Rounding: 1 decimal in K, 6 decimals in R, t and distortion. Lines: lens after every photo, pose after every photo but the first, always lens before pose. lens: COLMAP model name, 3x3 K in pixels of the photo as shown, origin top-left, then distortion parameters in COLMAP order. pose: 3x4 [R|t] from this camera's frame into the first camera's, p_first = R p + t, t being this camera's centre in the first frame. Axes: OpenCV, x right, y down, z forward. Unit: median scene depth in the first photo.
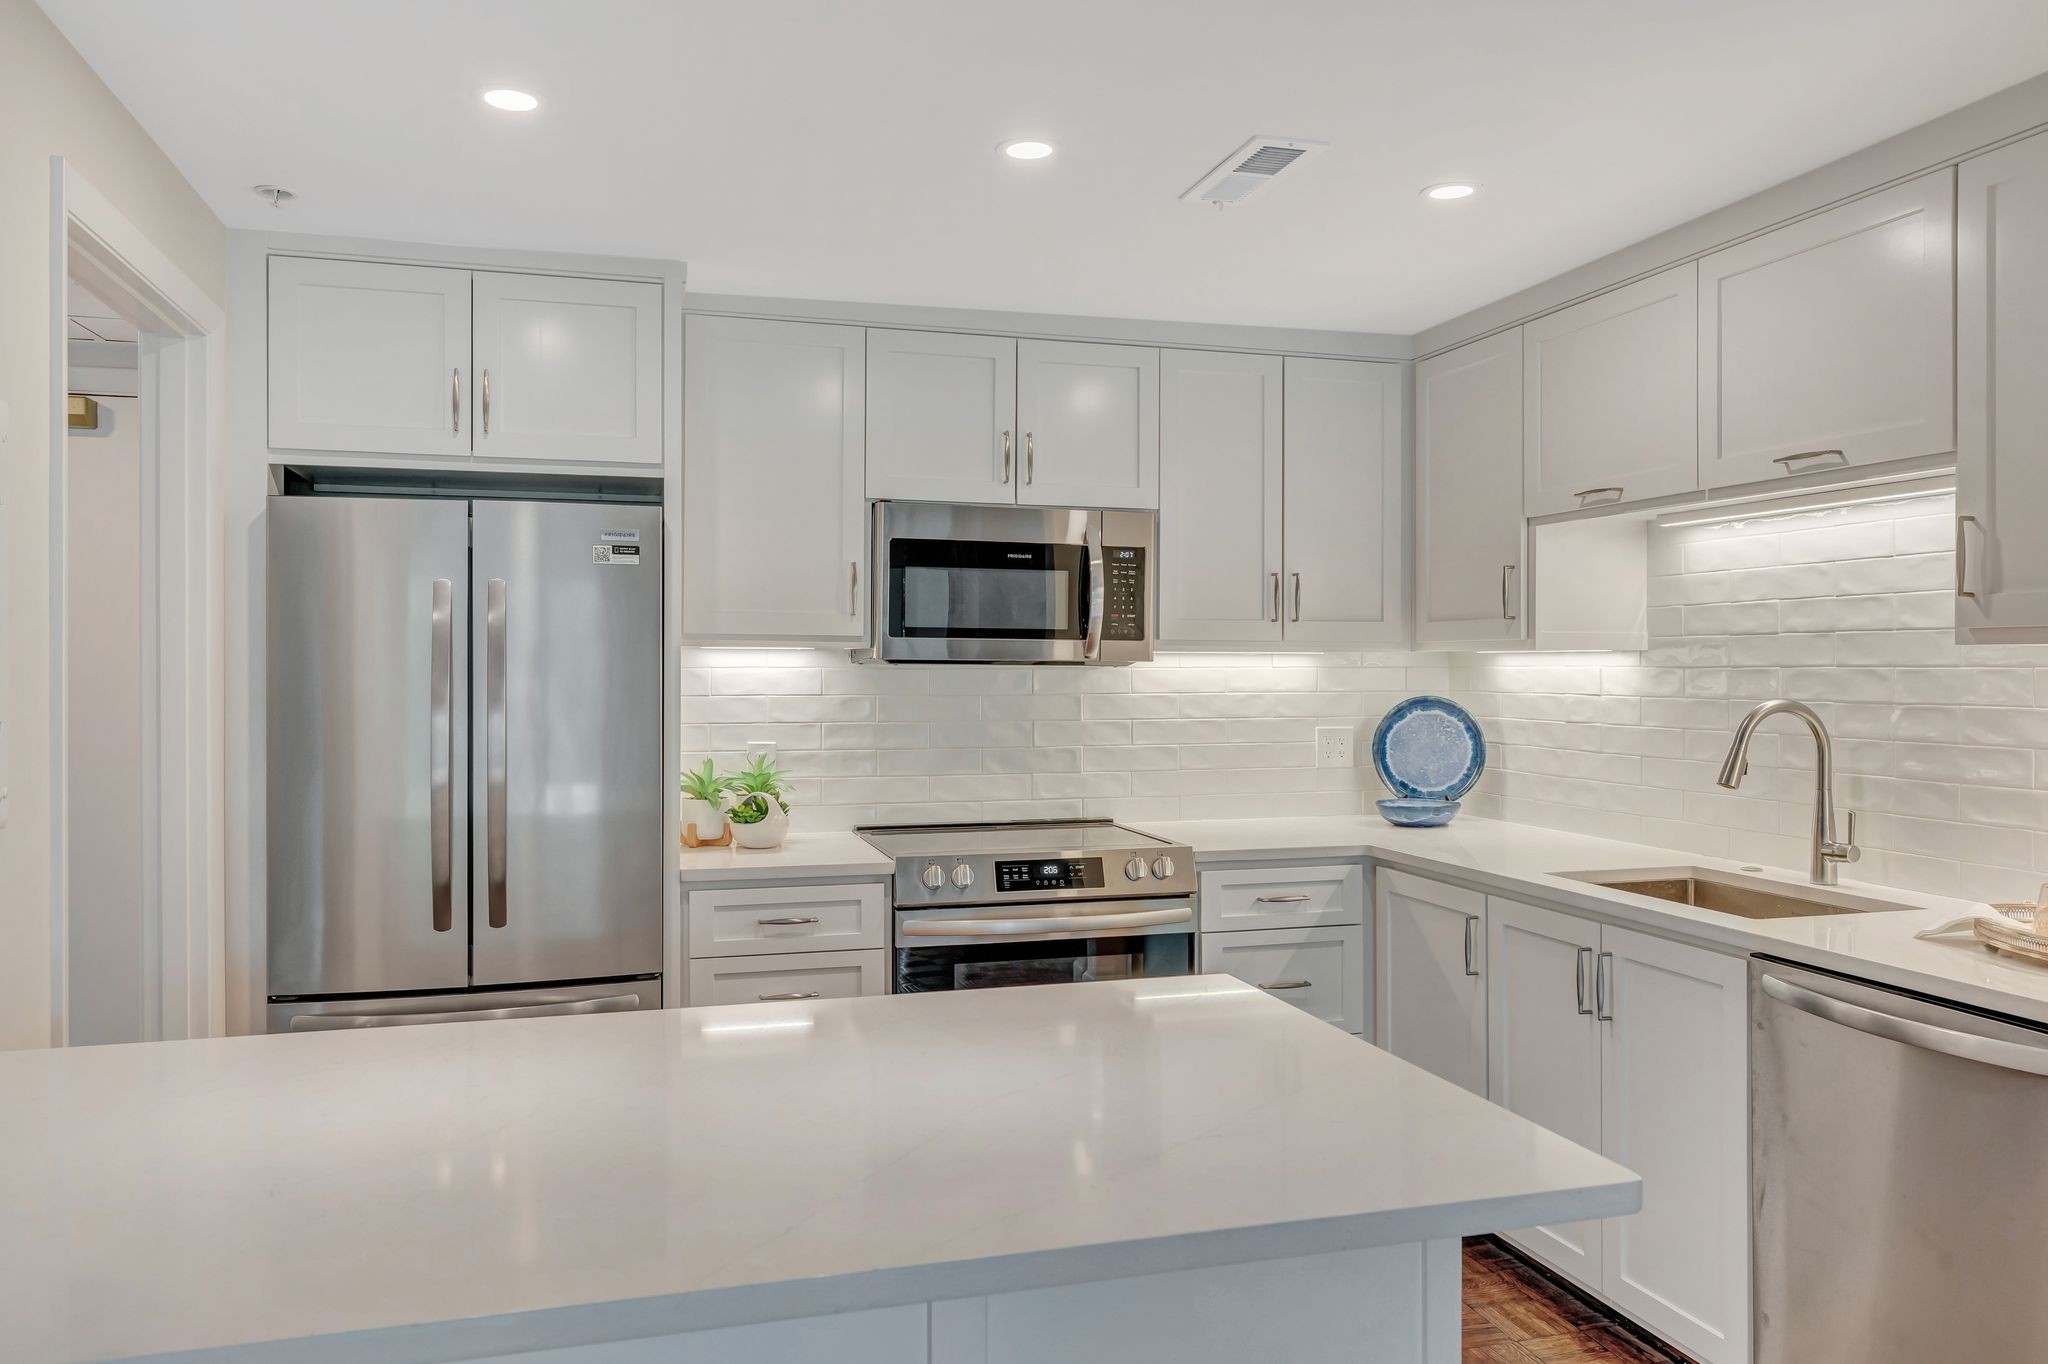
lens RADIAL K [[1464.9, 0, 1024.5], [0, 1464.9, 673.0], [0, 0, 1]] dist [-0.001254, -0.002418]
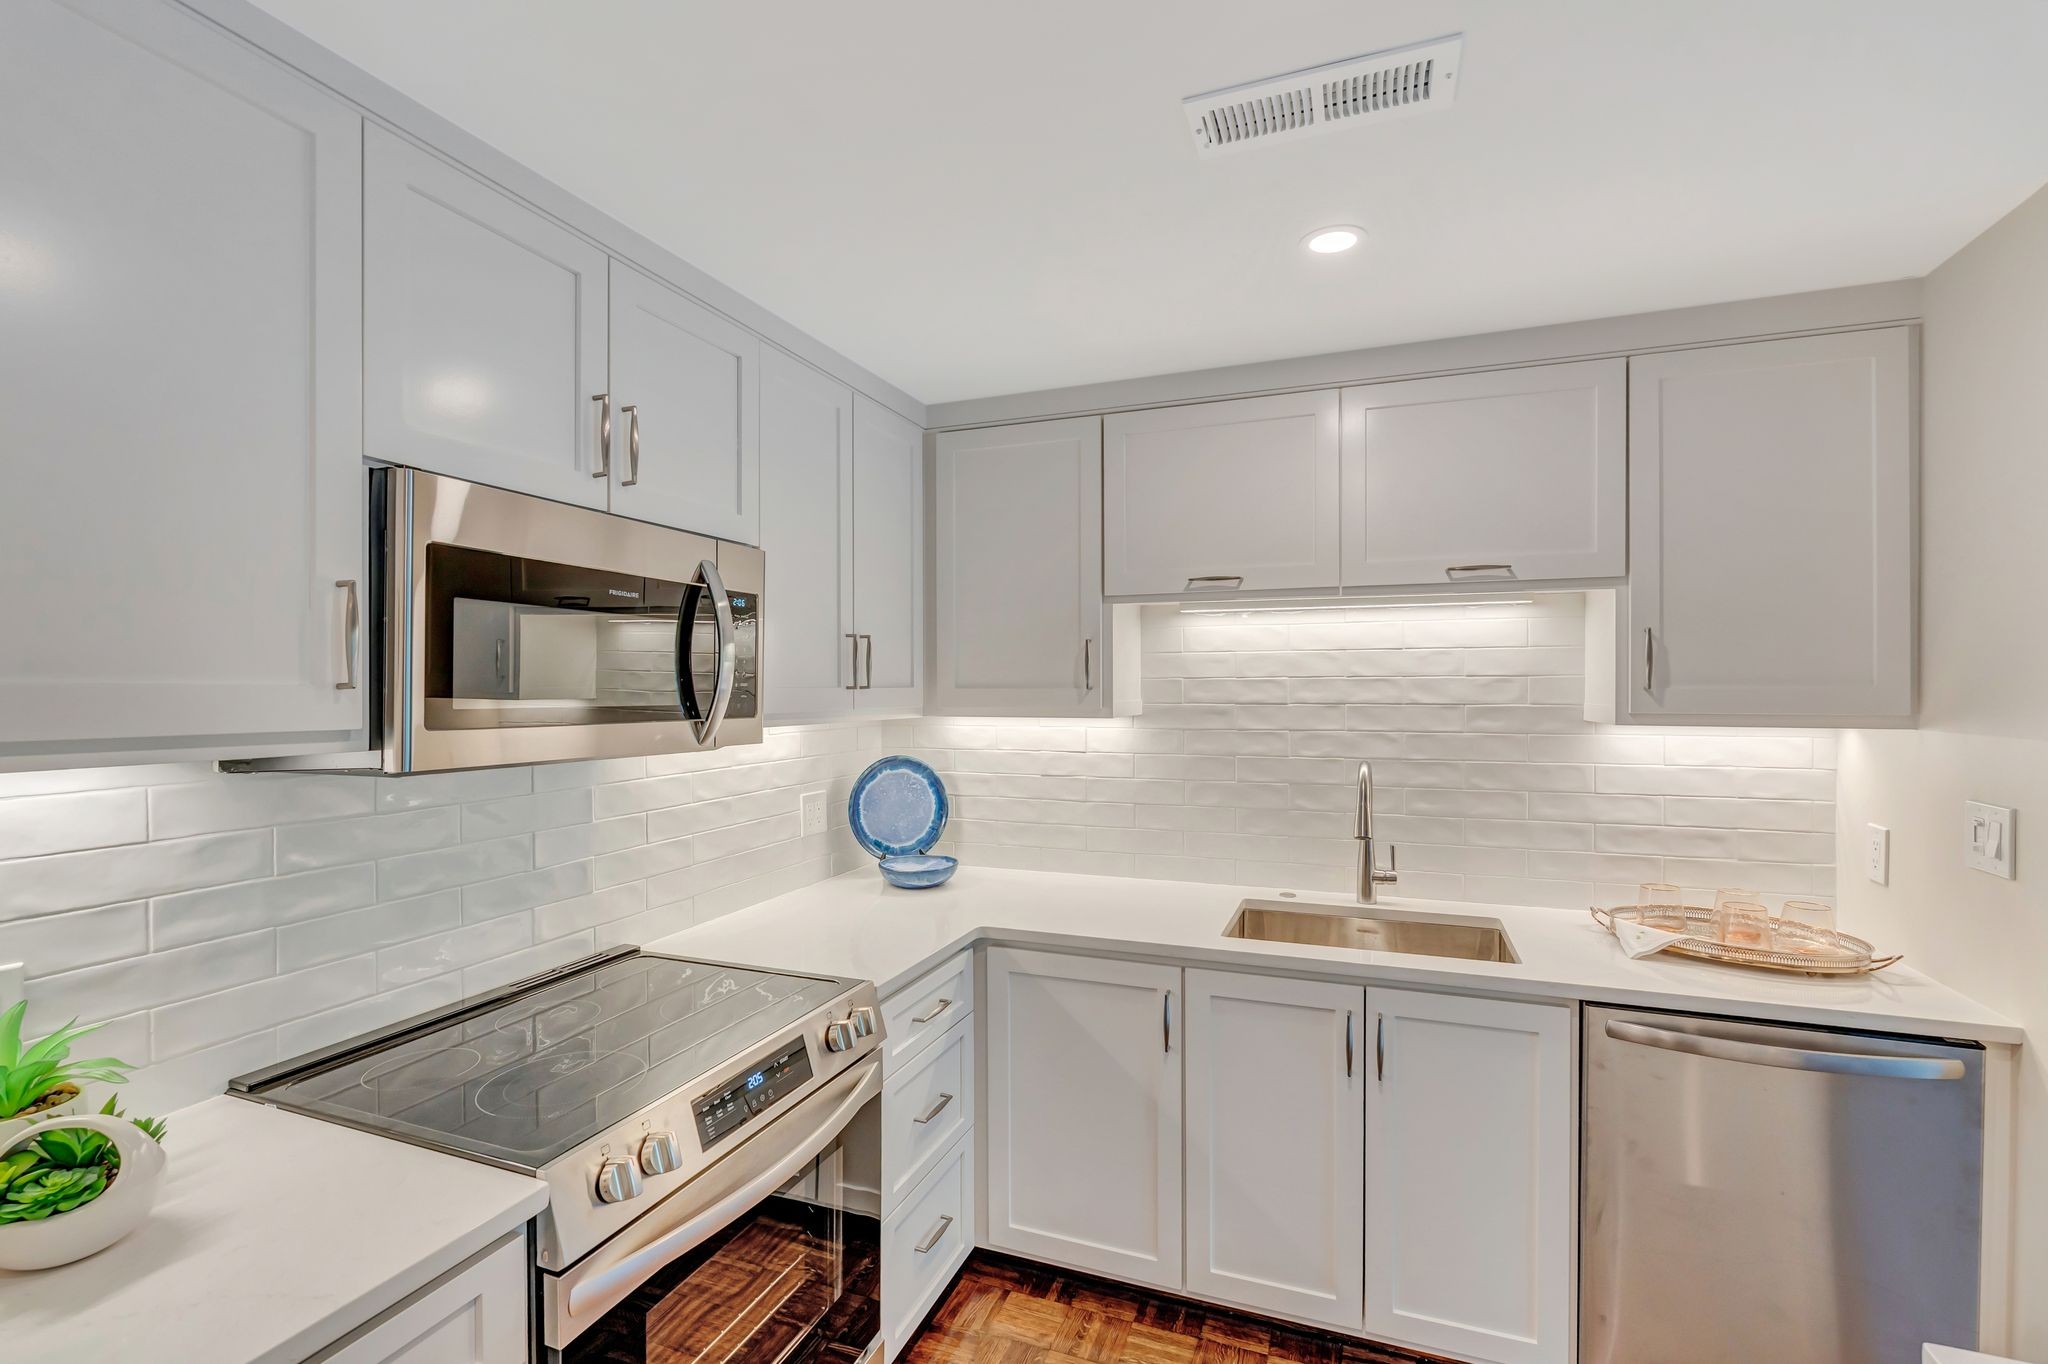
lens RADIAL K [[909.4, 0, 1024.7], [0, 909.4, 689.9], [0, 0, 1]] dist [-0.003056, -0.000514]
pose [[0.600837, -0.005860, 0.799350, -0.203876], [0.006723, 0.999975, 0.002277, -0.034771], [-0.799344, 0.004005, 0.600861, 0.579131]]
